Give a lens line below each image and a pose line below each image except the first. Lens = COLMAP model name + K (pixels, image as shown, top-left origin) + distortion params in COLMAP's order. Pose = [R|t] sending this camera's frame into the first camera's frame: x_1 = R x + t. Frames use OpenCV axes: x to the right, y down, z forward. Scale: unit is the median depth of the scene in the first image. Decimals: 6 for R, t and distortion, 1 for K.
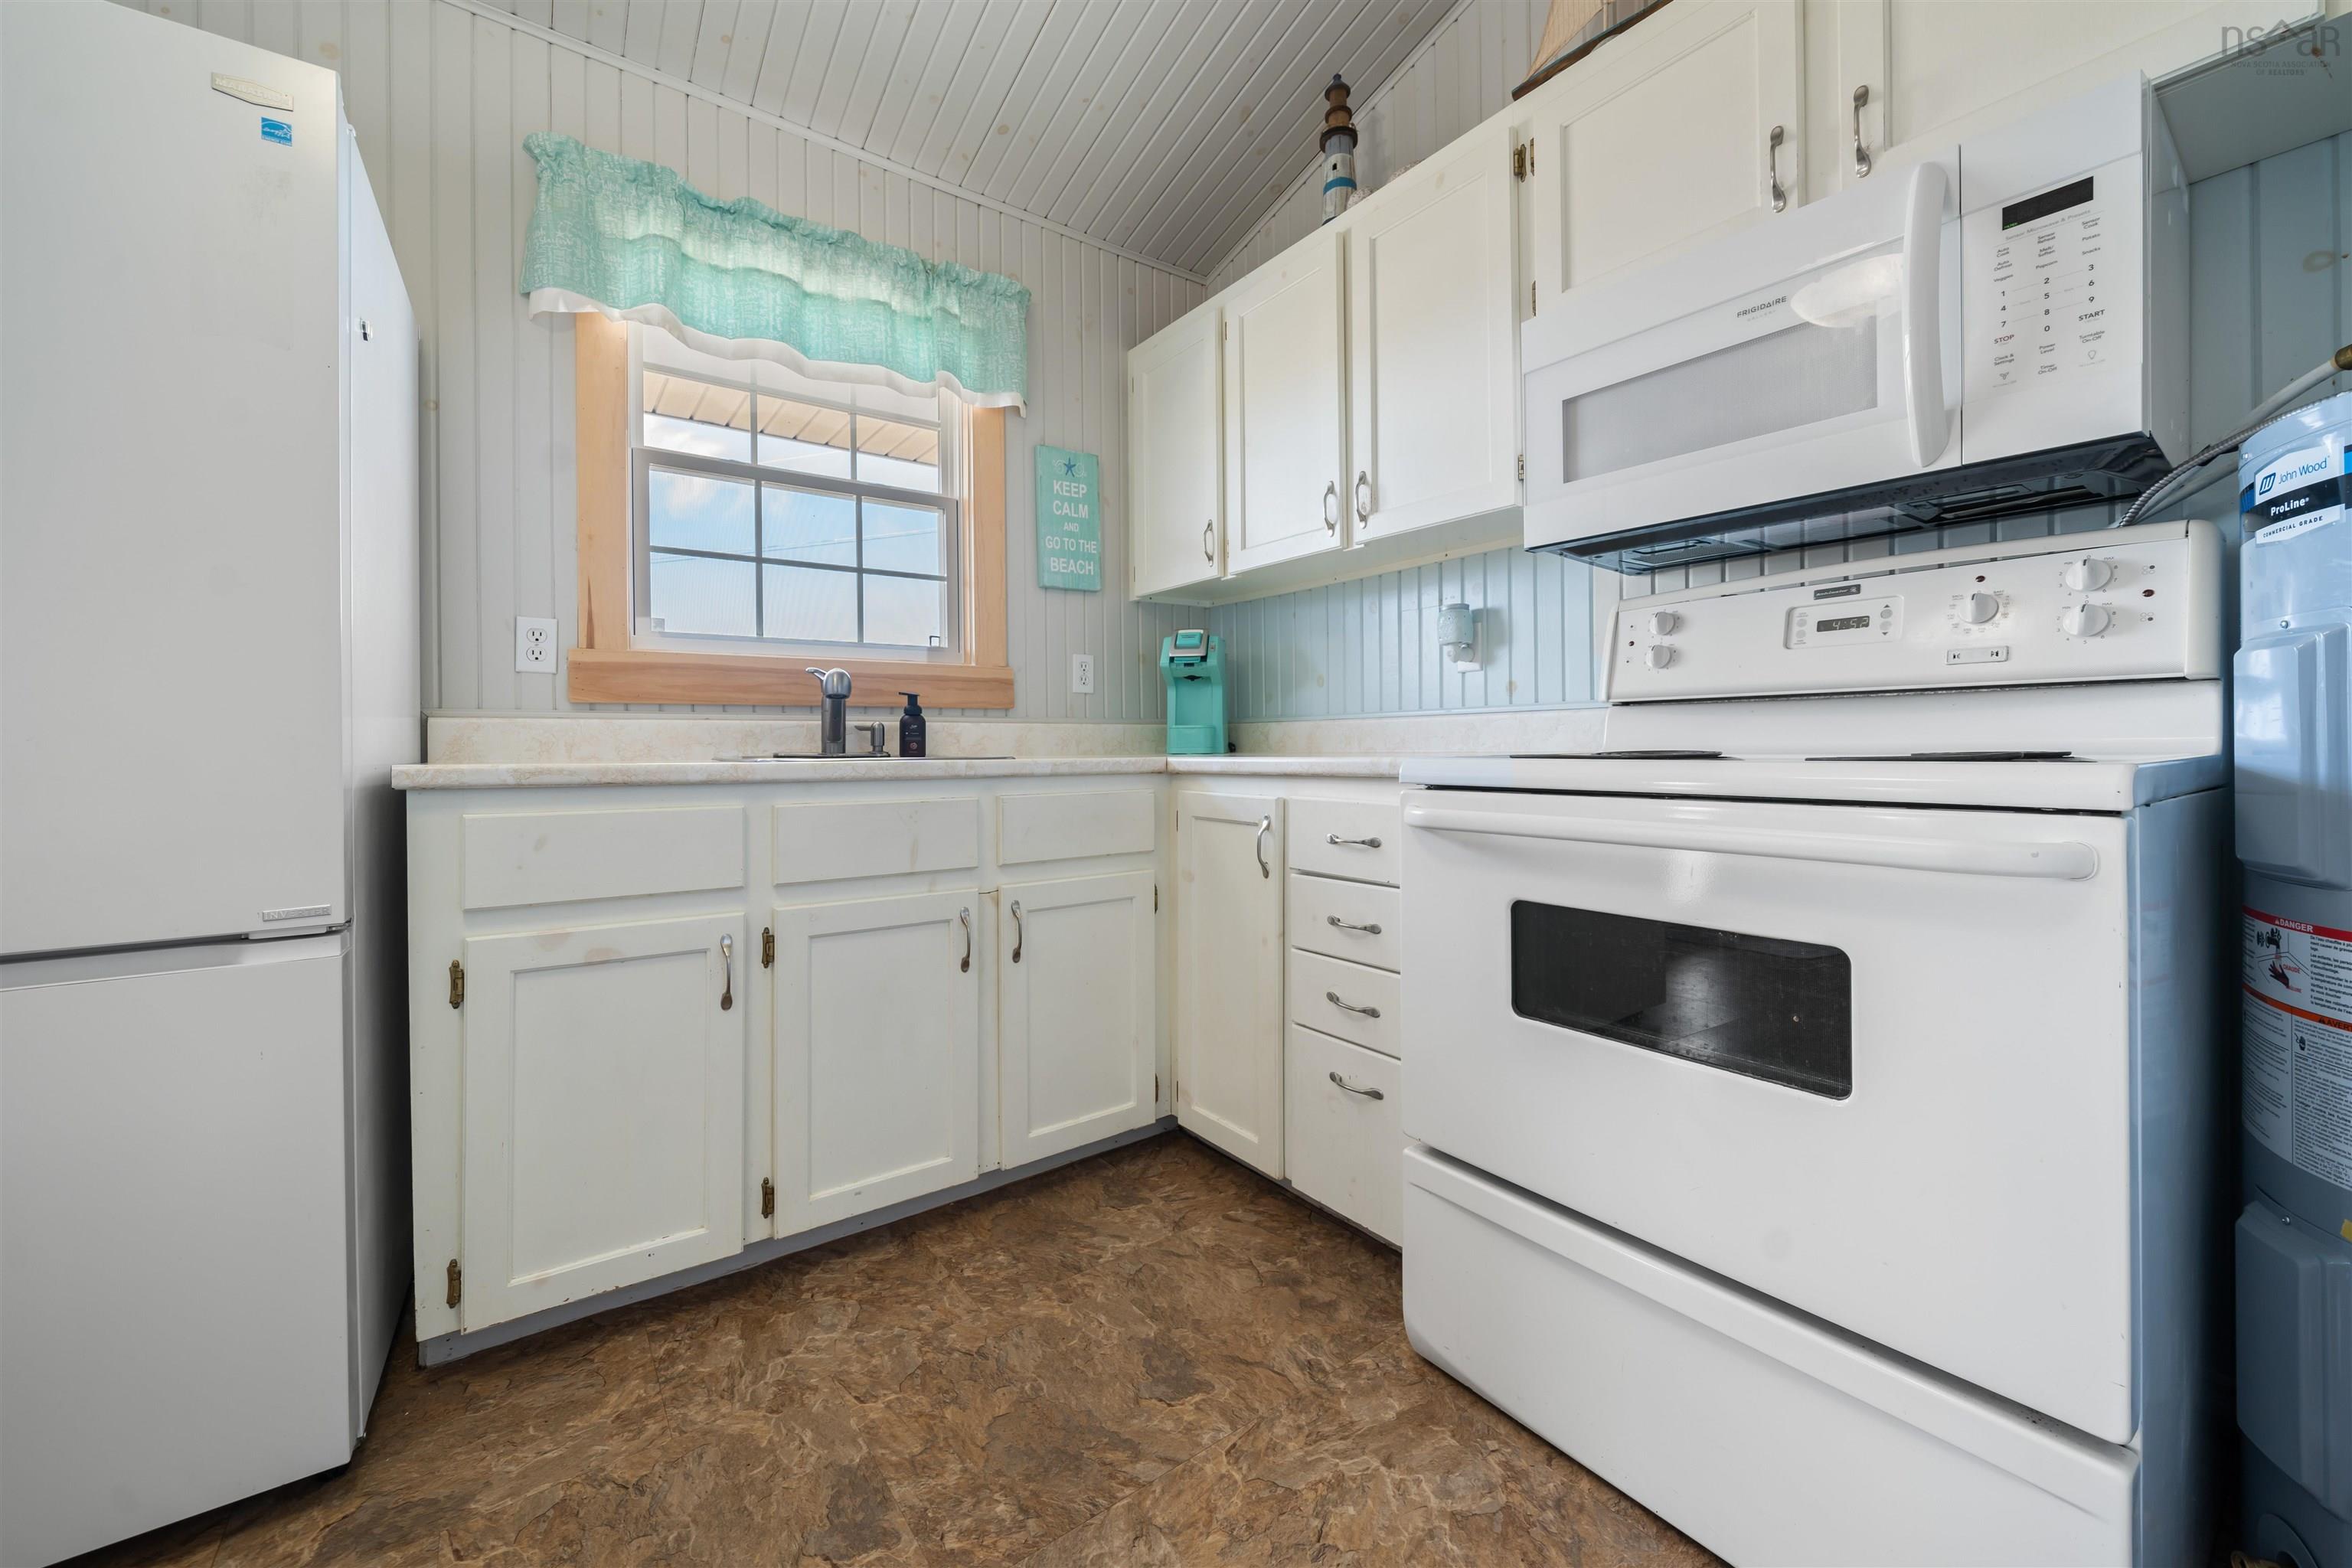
lens RADIAL K [[894.6, 0, 1198.0], [0, 894.6, 746.0], [0, 0, 1]] dist [-0.003713, -0.000893]
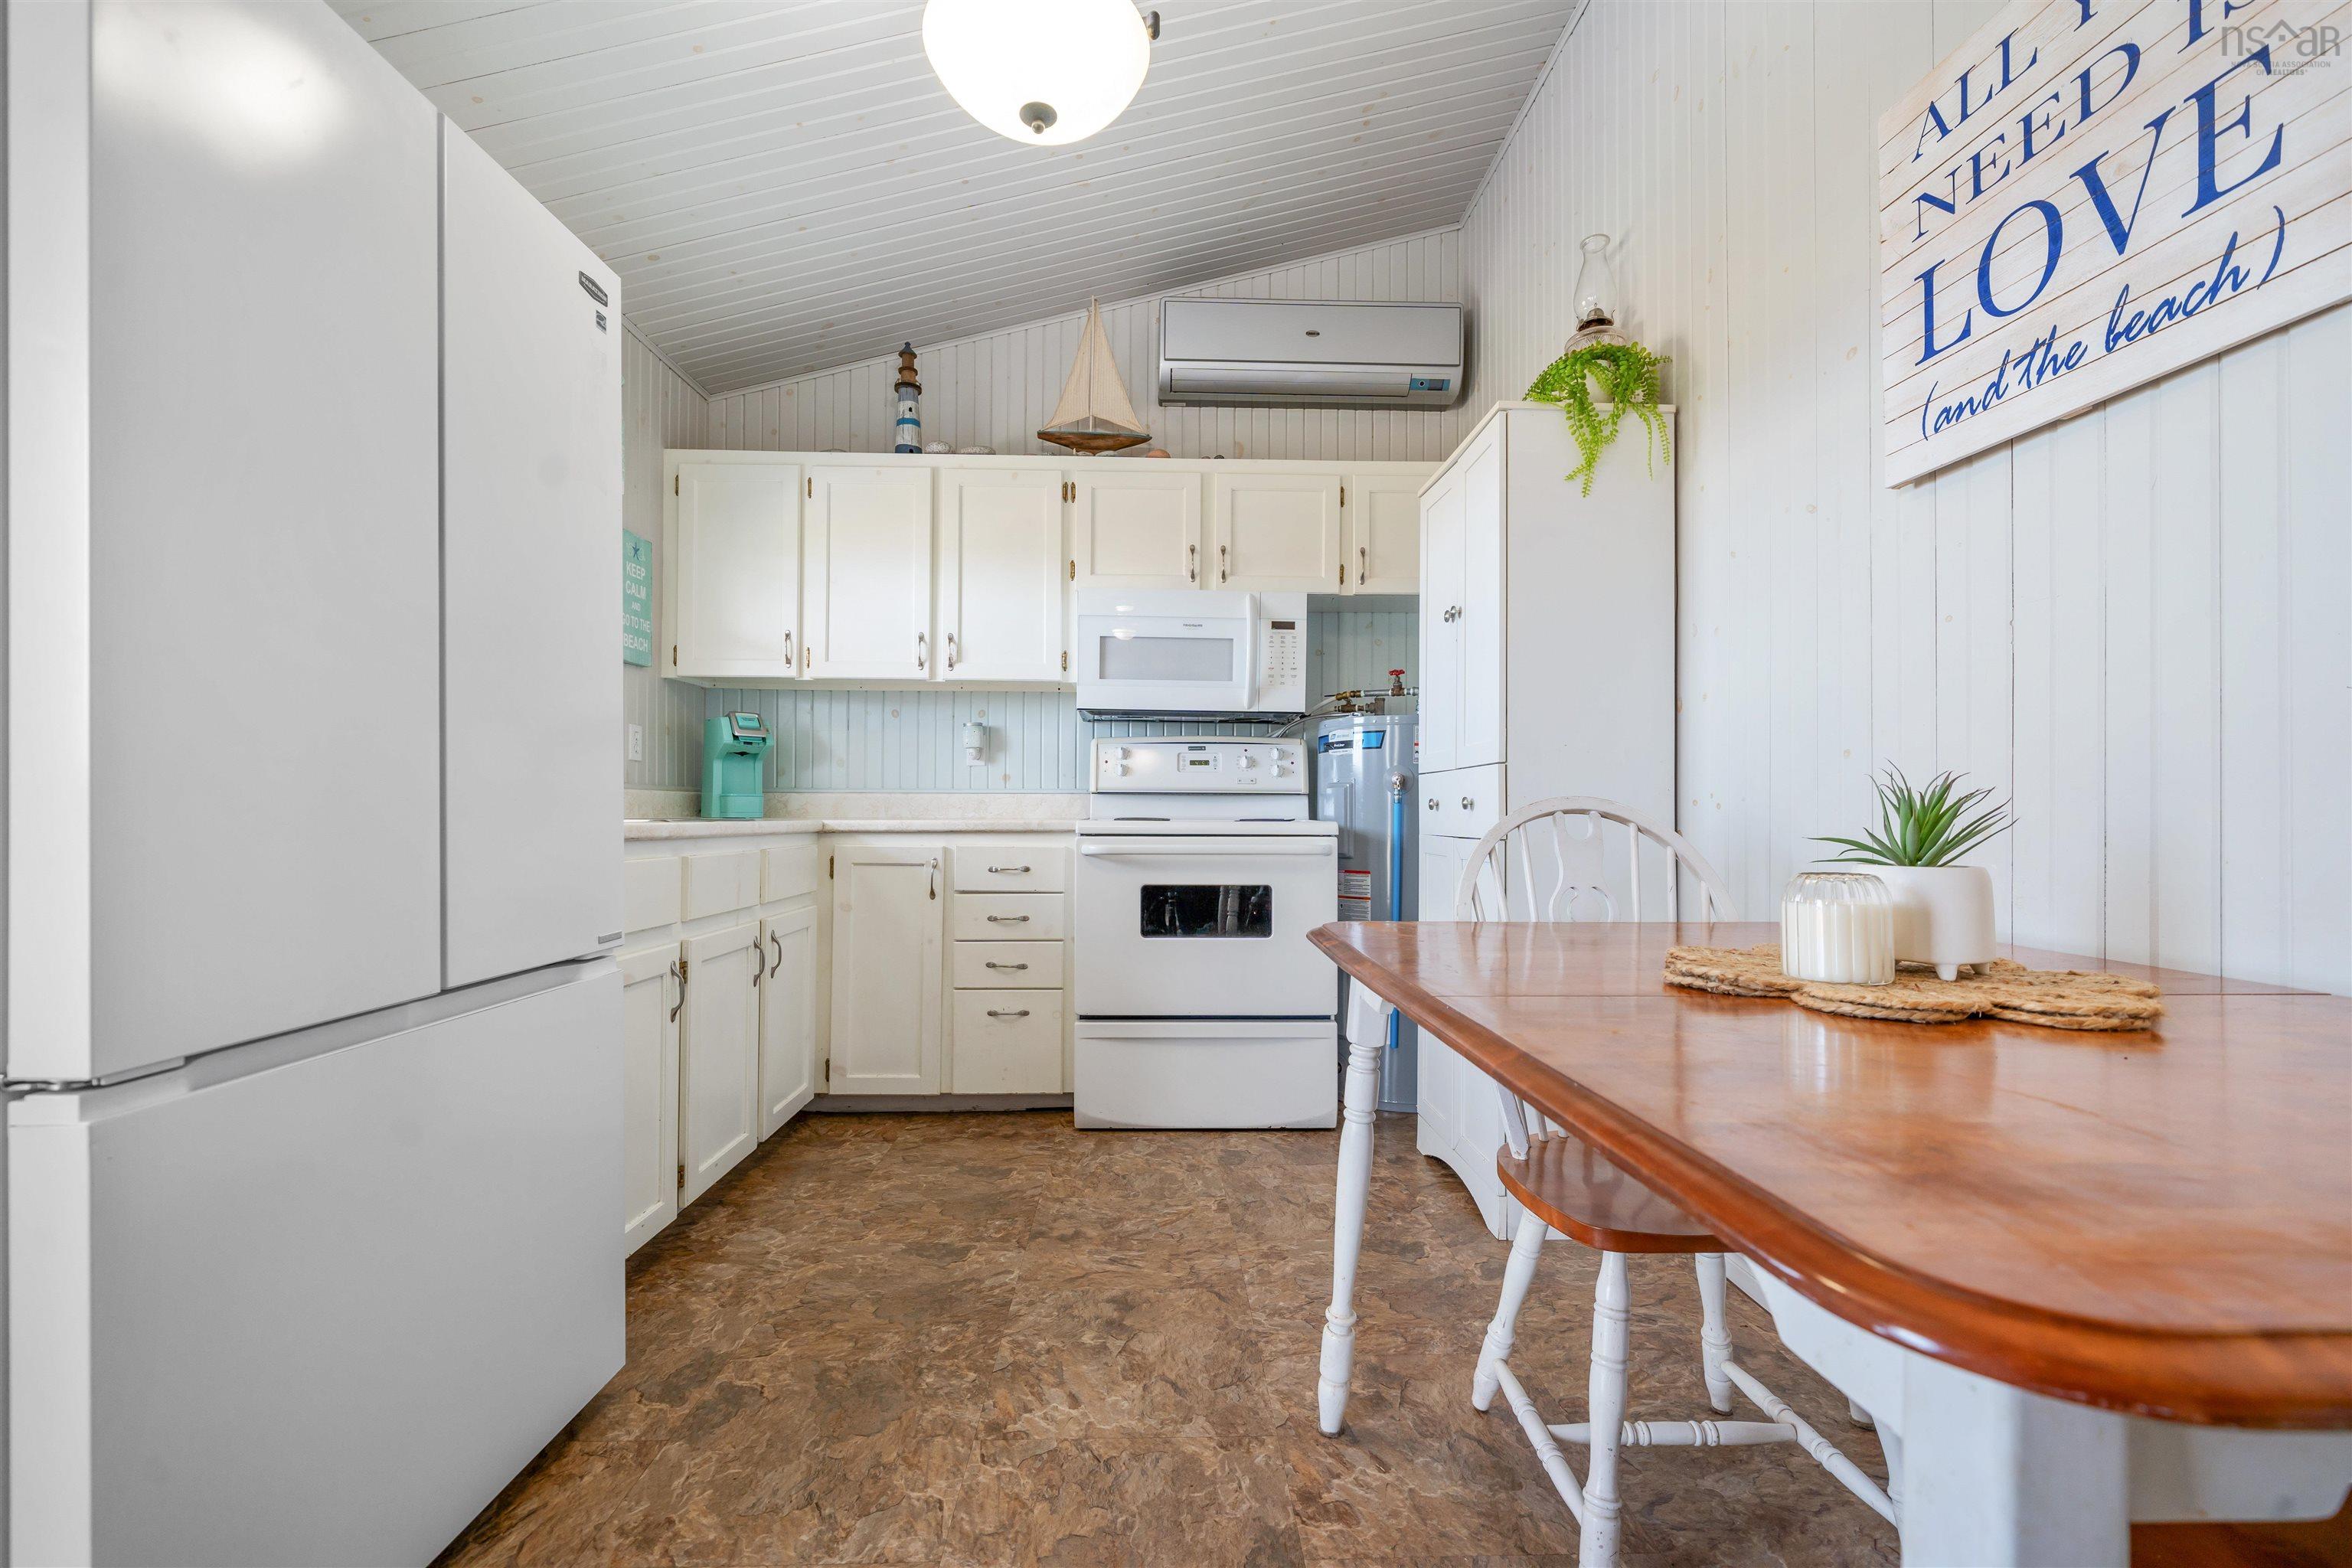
lens RADIAL K [[959.8, 0, 1173.9], [0, 959.8, 798.2], [0, 0, 1]] dist [-0.002220, -0.000004]
pose [[0.576702, 0.023172, 0.816626, -1.148238], [-0.009820, 0.999722, -0.021433, 0.006266], [-0.816896, 0.004341, 0.576769, -0.316533]]
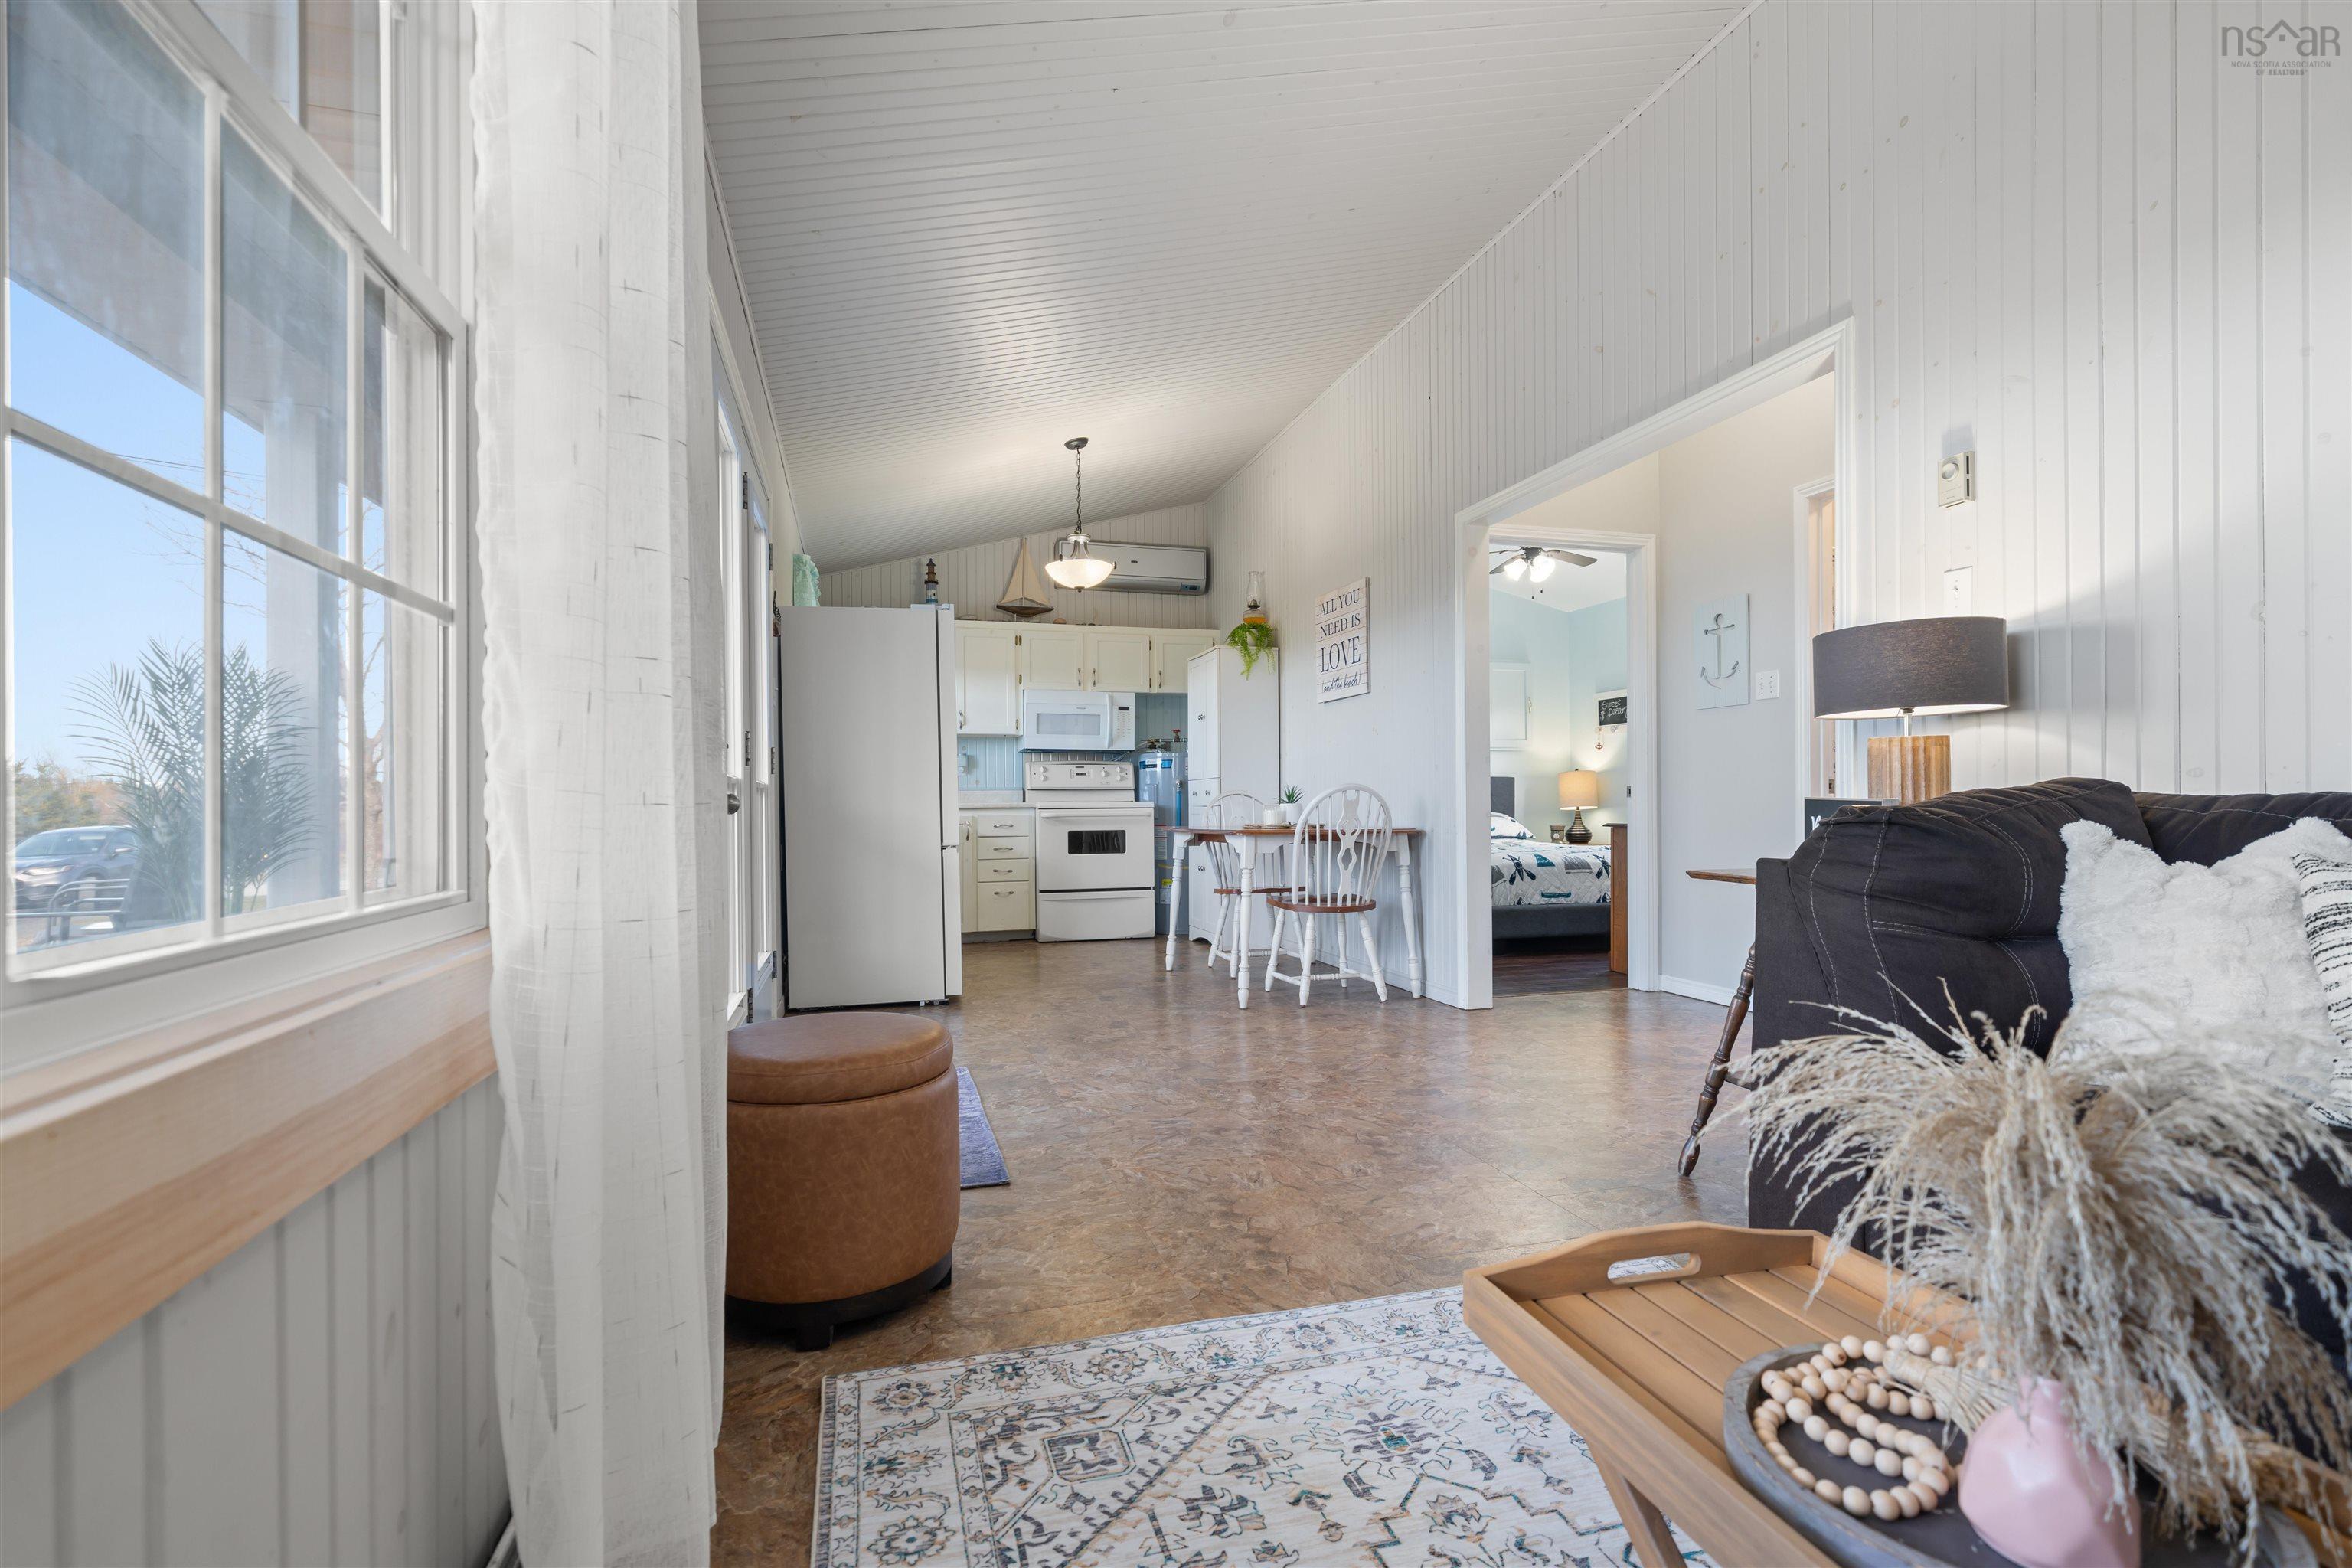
lens RADIAL K [[1062.9, 0, 1171.0], [0, 1062.9, 800.1], [0, 0, 1]] dist [0.001035, -0.000200]
pose [[0.359873, 0.014916, 0.932882, -3.643586], [0.005627, 0.999819, -0.018157, 0.084562], [-0.932984, 0.011783, 0.359725, -1.205880]]
